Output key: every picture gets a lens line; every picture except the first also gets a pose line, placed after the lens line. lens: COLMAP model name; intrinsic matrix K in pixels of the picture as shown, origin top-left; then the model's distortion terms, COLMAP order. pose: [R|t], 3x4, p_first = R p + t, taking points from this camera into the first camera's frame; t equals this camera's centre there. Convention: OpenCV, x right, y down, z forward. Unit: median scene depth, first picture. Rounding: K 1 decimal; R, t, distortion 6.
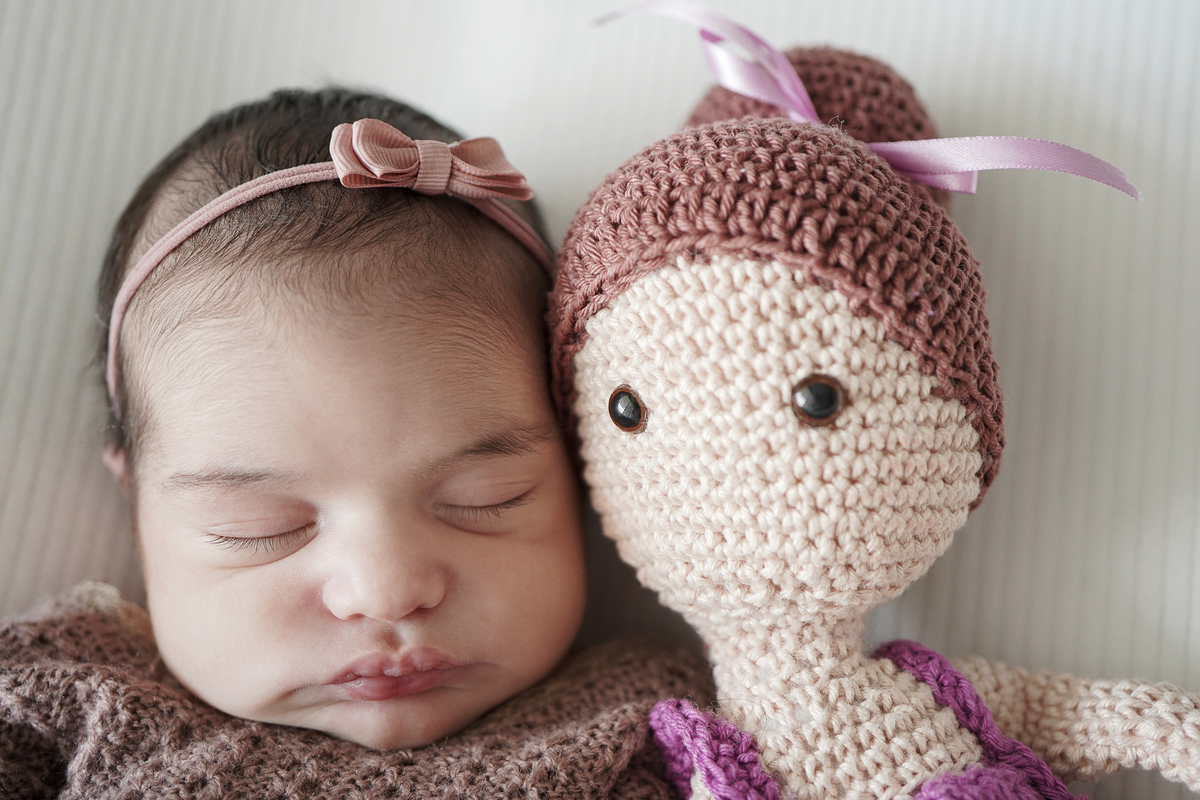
lens RADIAL K [[1804.9, 0, 600.0], [0, 1804.9, 400.0], [0, 0, 1]] dist [0.038539, -0.021238]
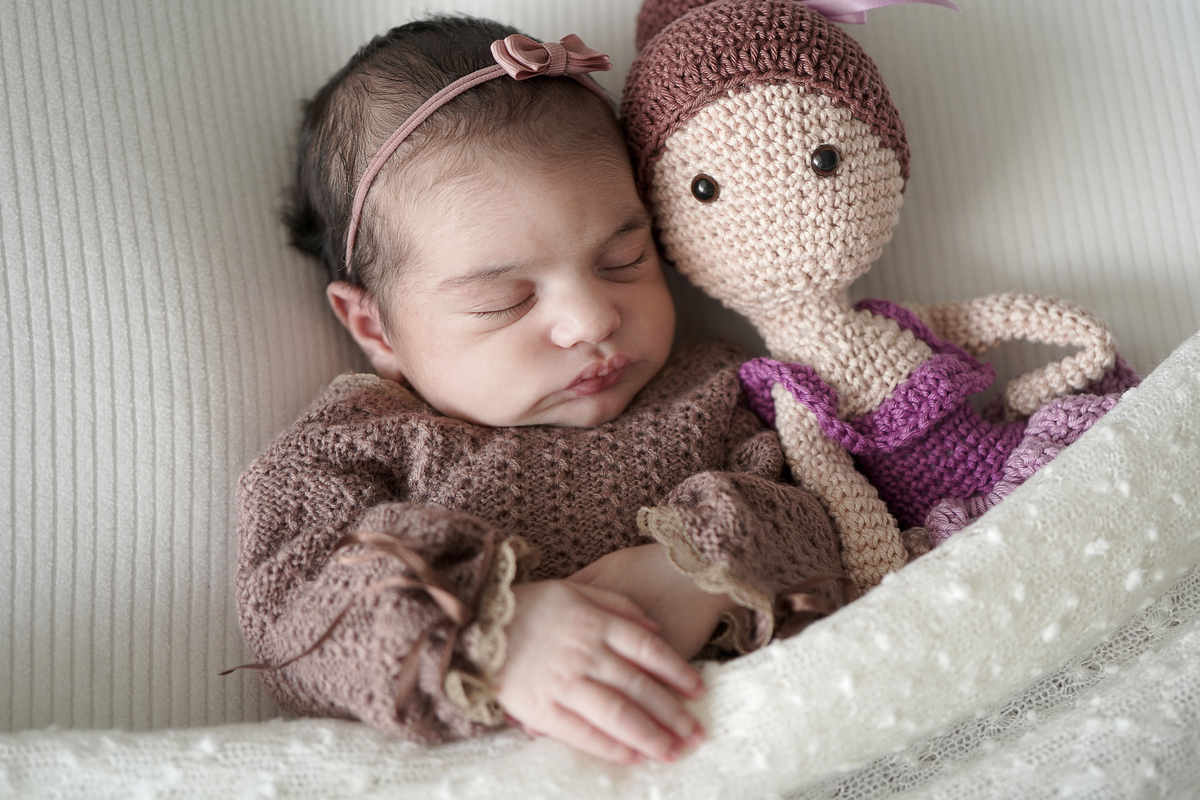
lens RADIAL K [[1804.9, 0, 600.0], [0, 1804.9, 400.0], [0, 0, 1]] dist [0.038539, -0.021238]
pose [[0.938157, -0.208839, 0.276131, -0.577914], [0.181563, 0.975881, 0.121204, -0.024124], [-0.294783, -0.063573, 0.953447, -0.555086]]
